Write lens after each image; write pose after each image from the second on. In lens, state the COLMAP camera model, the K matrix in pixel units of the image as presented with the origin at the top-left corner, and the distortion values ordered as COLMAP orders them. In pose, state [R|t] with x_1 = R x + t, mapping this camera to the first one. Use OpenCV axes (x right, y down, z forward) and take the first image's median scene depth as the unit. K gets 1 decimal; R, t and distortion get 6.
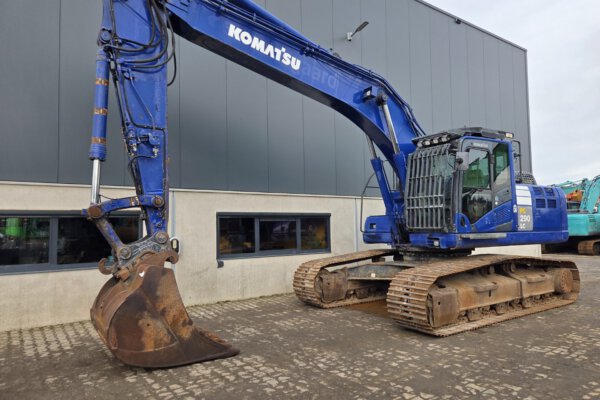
lens RADIAL K [[400.4, 0, 305.3], [0, 400.4, 202.1], [0, 0, 1]] dist [0.070442, -0.047359]
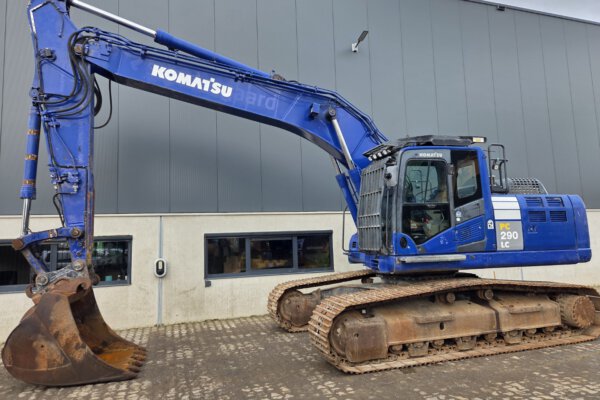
lens RADIAL K [[397.7, 0, 304.3], [0, 397.7, 196.7], [0, 0, 1]] dist [0.065519, -0.045213]
pose [[0.956463, -0.047244, -0.288005, 0.448244], [0.036387, 0.998415, -0.042938, -0.023760], [0.289577, 0.030589, 0.956666, 0.088867]]
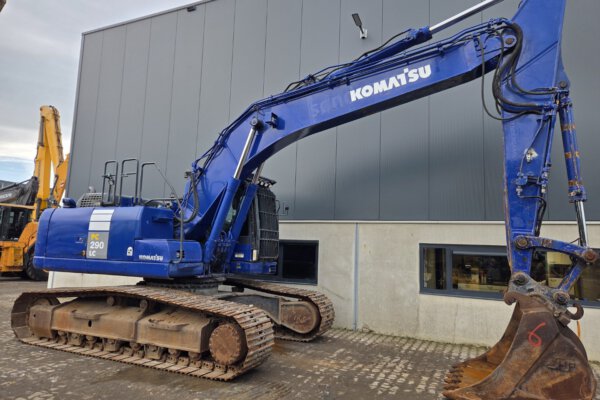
lens RADIAL K [[391.3, 0, 291.3], [0, 391.3, 199.6], [0, 0, 1]] dist [0.069917, -0.041734]
pose [[0.495698, -0.075668, -0.865193, 1.599393], [0.016958, 0.996851, -0.077467, 0.010911], [0.868330, 0.023728, 0.495420, 0.968205]]
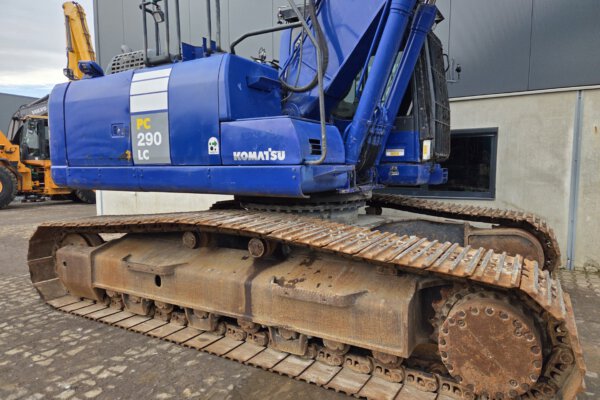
lens RADIAL K [[400.4, 0, 305.3], [0, 400.4, 202.1], [0, 0, 1]] dist [0.070442, -0.047359]
pose [[0.422311, 0.097677, -0.901173, 1.034236], [0.061712, 0.988772, 0.136092, 0.065993], [0.904348, -0.113086, 0.411542, 0.999261]]
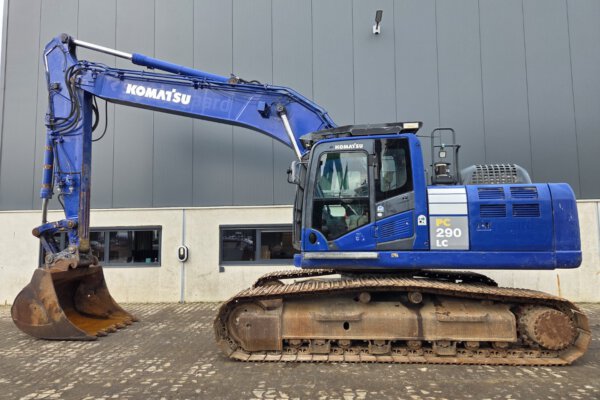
lens RADIAL K [[396.4, 0, 300.0], [0, 396.4, 200.0], [0, 0, 1]] dist [0.067250, -0.047818]
pose [[0.773585, -0.046489, -0.631985, 0.937886], [0.041543, 0.998880, -0.022627, -0.016933], [0.632330, -0.008751, 0.774650, 0.320573]]
